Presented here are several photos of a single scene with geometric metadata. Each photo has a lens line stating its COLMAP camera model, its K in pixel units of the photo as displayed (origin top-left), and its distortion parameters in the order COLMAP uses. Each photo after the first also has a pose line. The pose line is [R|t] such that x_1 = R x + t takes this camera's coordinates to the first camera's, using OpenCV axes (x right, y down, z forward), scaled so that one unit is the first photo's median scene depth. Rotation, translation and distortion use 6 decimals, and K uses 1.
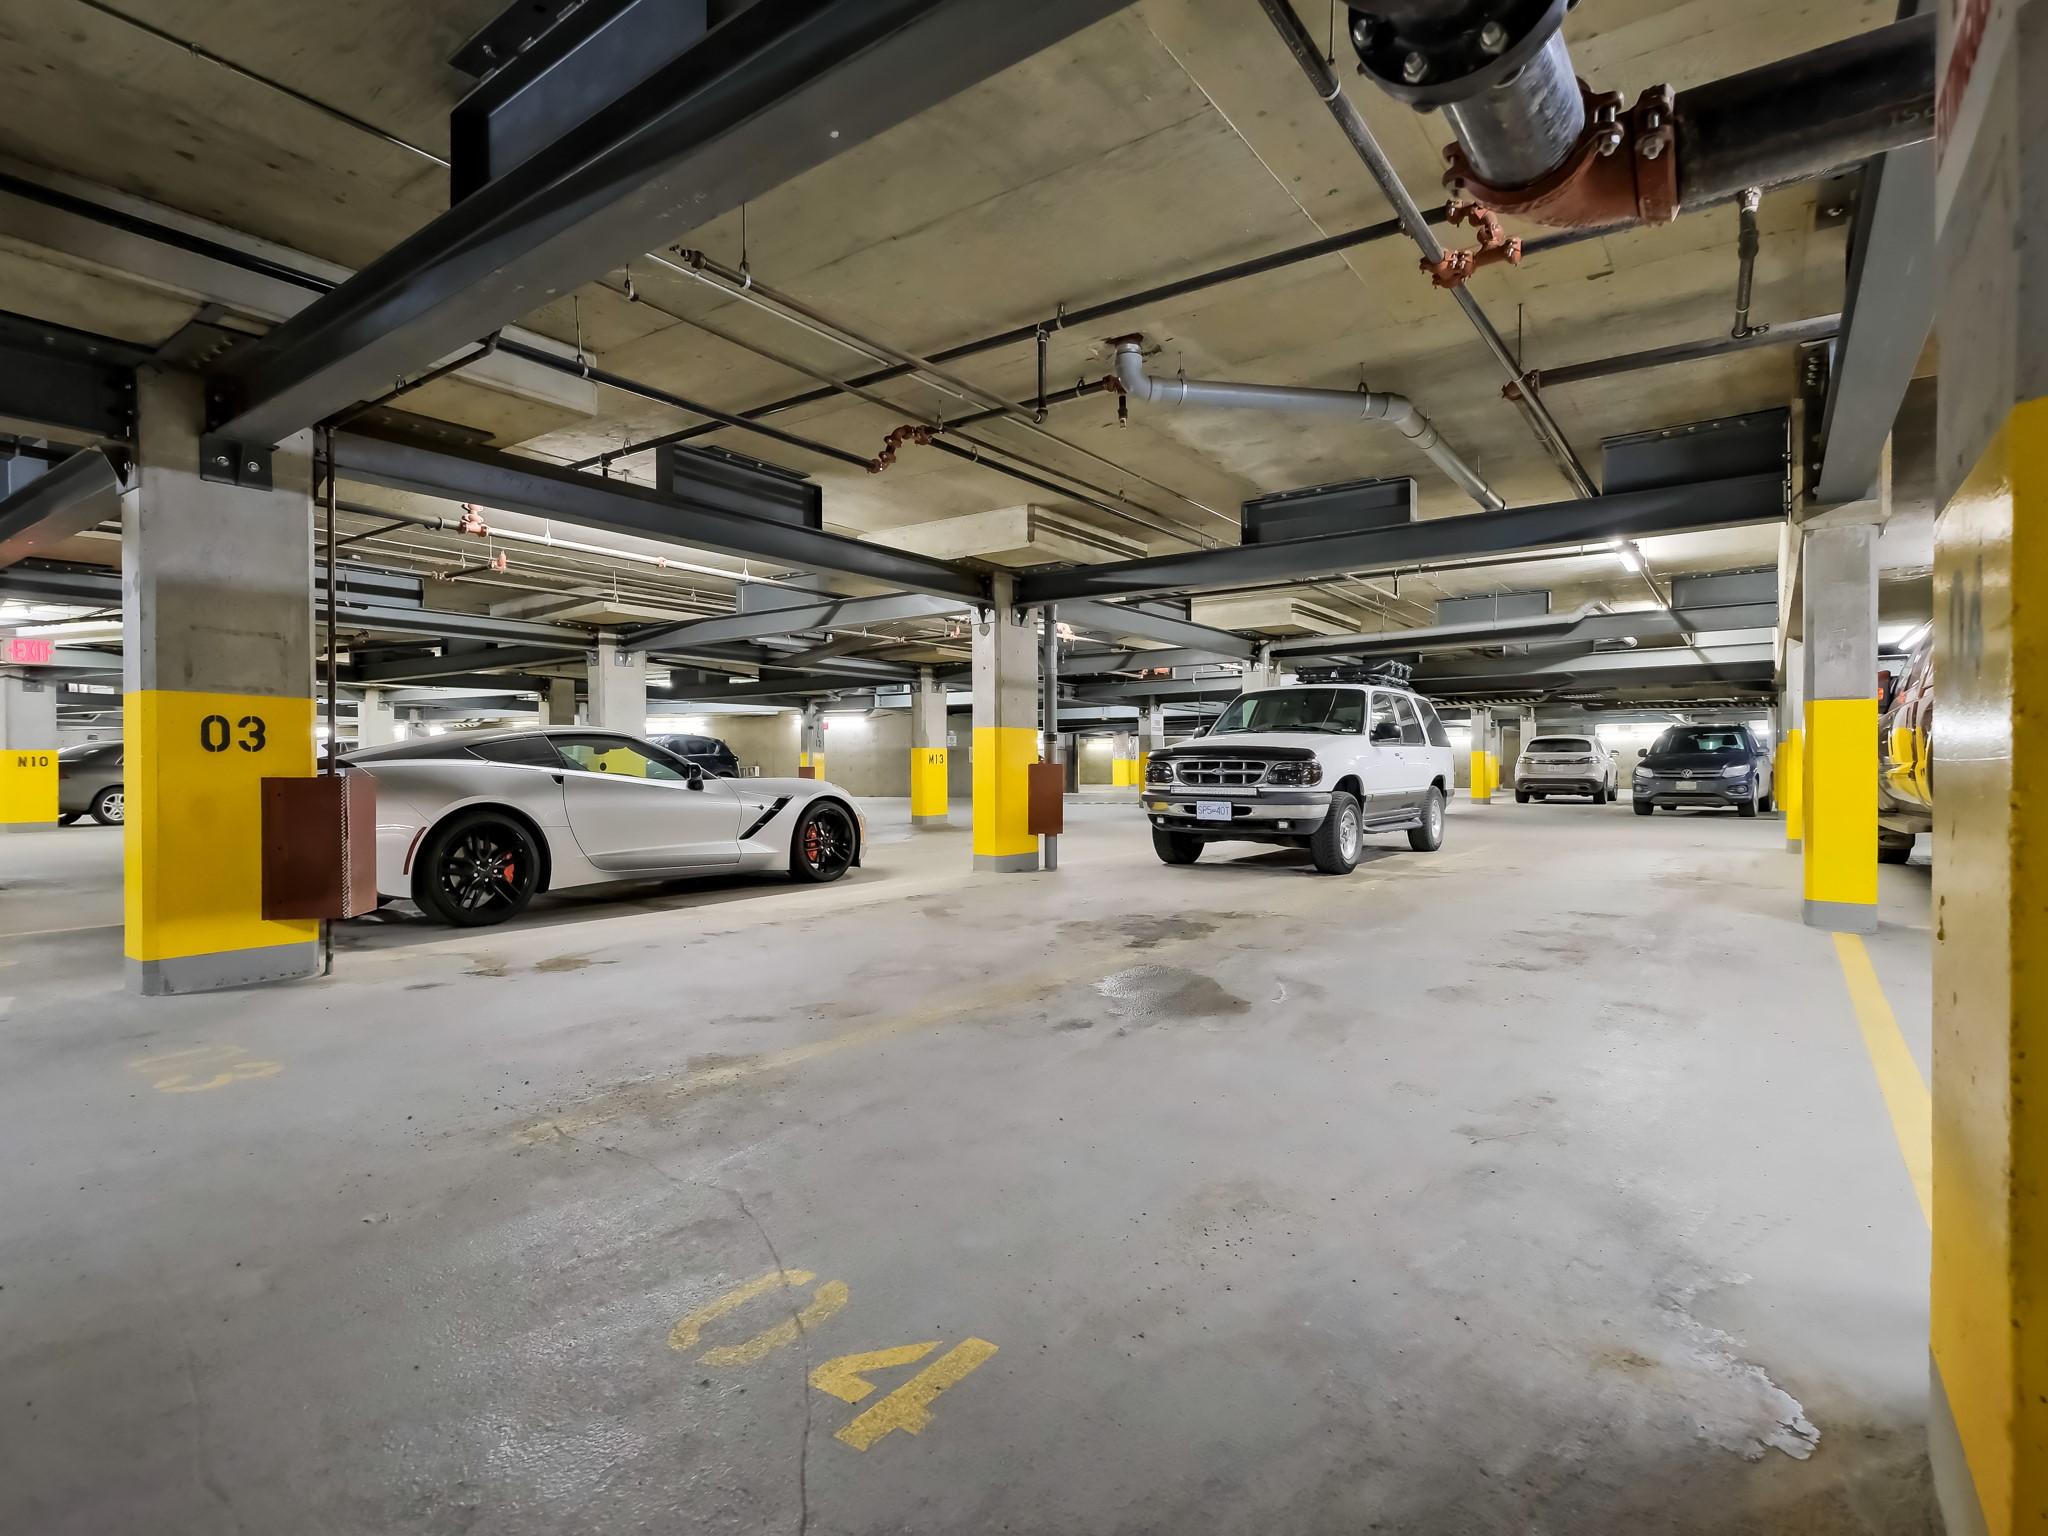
lens RADIAL K [[1067.7, 0, 1018.6], [0, 1067.7, 777.0], [0, 0, 1]] dist [0.000227, -0.002838]
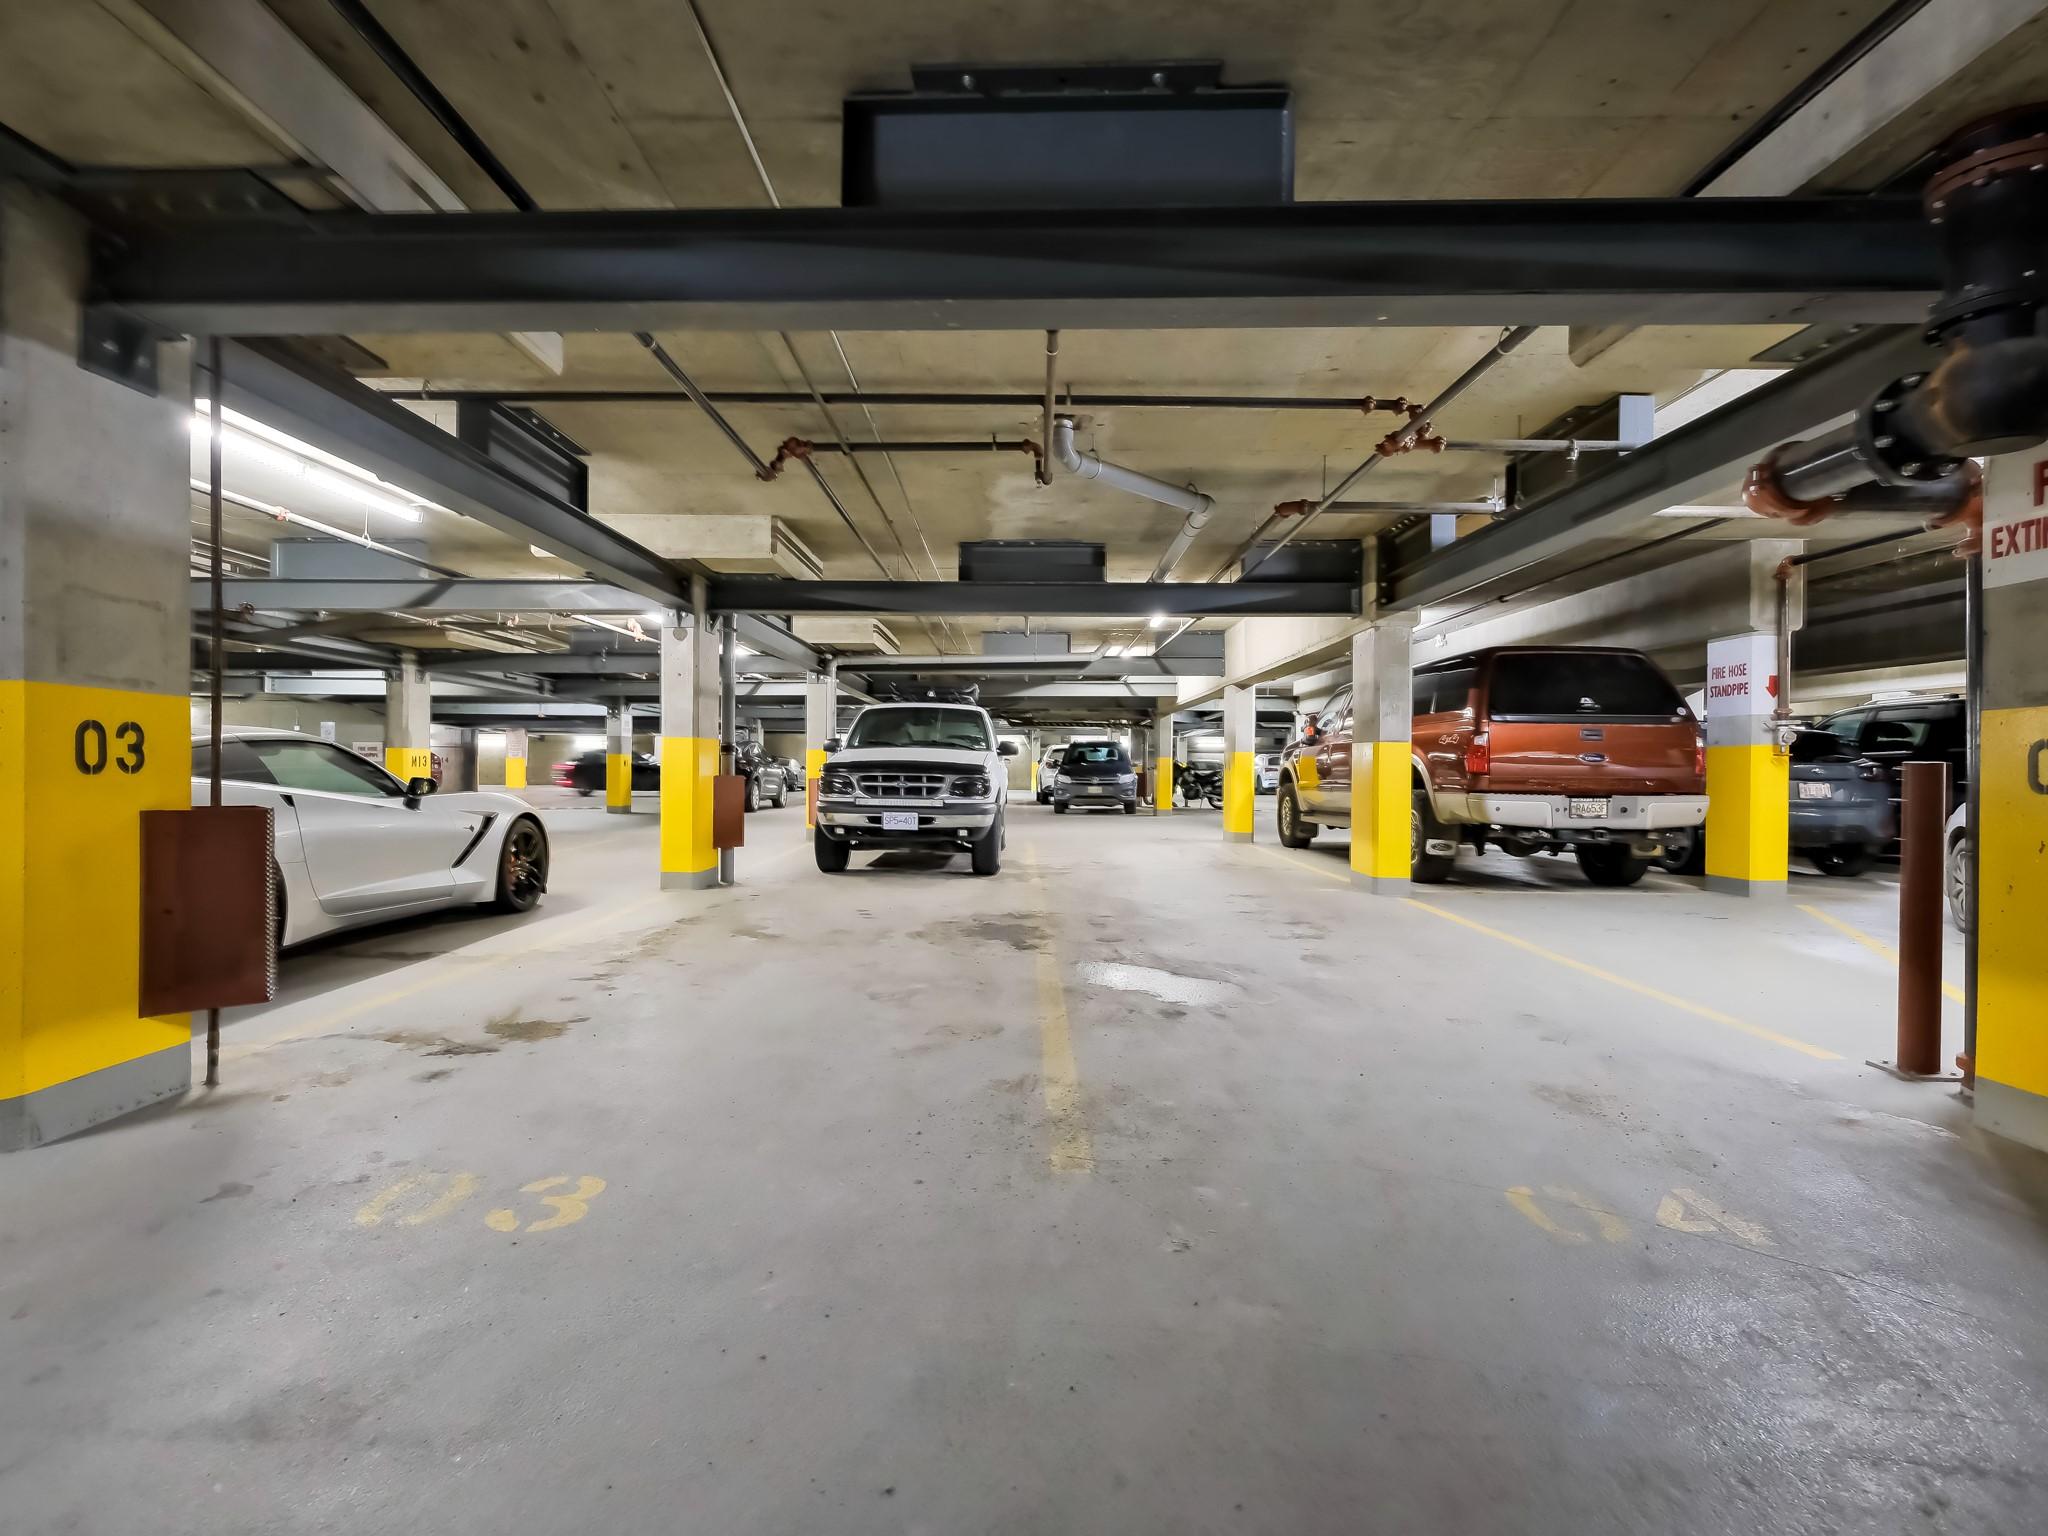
lens RADIAL K [[1067.7, 0, 1021.8], [0, 1067.7, 767.9], [0, 0, 1]] dist [0.000227, -0.002838]
pose [[0.813079, 0.010476, 0.582059, -0.374647], [-0.006678, 0.999940, -0.008669, -0.014496], [-0.582115, 0.003162, 0.813100, 0.062414]]
